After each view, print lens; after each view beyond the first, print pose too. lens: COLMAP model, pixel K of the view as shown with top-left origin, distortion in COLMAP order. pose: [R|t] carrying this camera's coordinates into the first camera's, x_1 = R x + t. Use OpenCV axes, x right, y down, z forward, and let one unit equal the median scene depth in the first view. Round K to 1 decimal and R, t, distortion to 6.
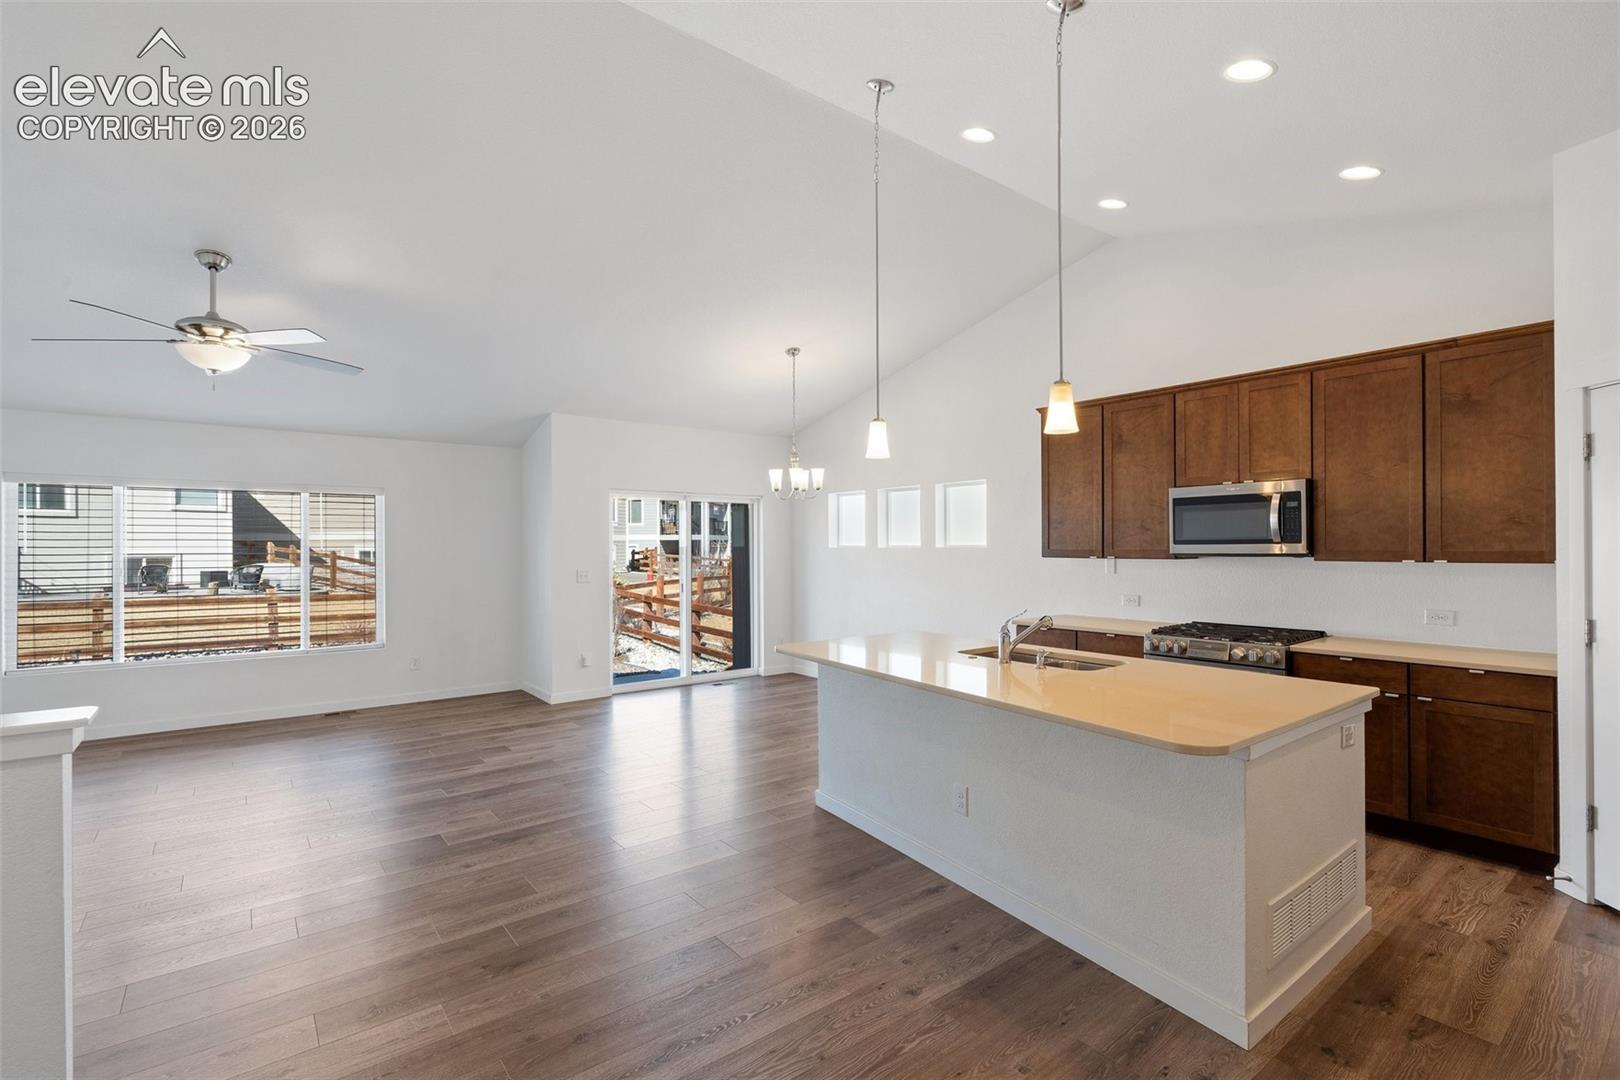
lens RADIAL K [[740.5, 0, 812.3], [0, 740.5, 543.2], [0, 0, 1]] dist [-0.001303, 0.000262]
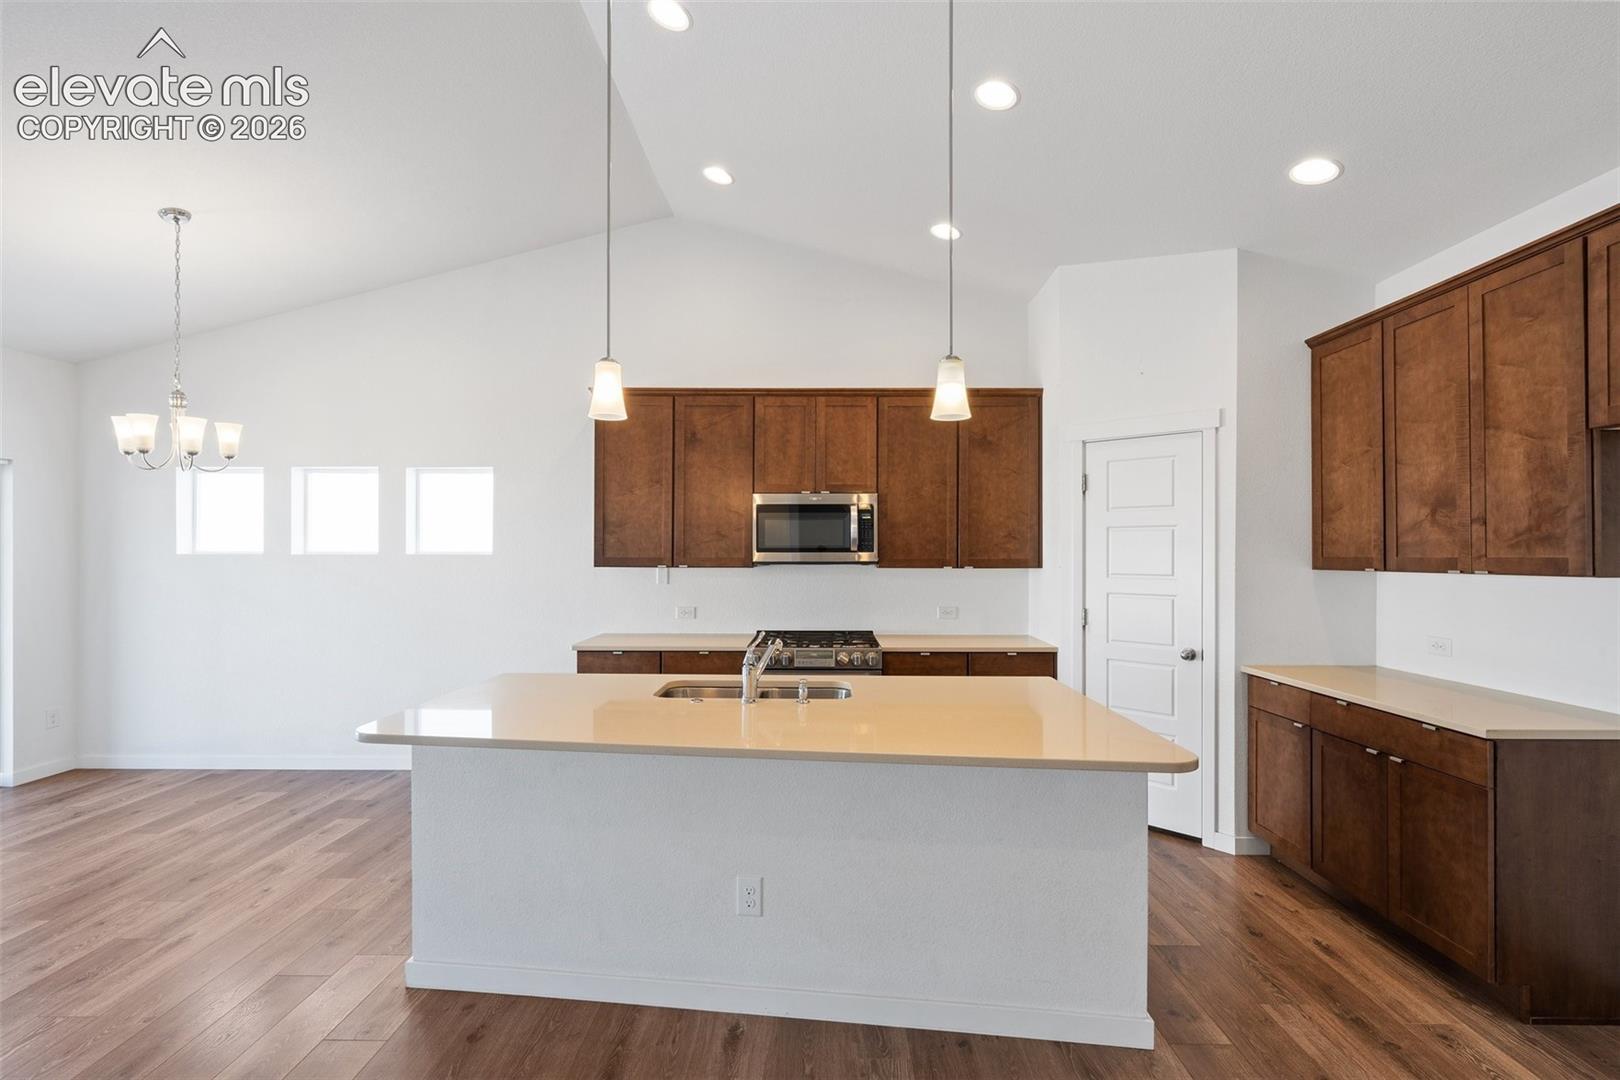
lens RADIAL K [[758.1, 0, 814.6], [0, 758.1, 551.0], [0, 0, 1]] dist [-0.001746, 0.000400]
pose [[0.623500, 0.007462, 0.781788, -0.227115], [-0.007664, 0.999965, -0.003432, 0.002596], [-0.781786, -0.003852, 0.623535, 0.310865]]
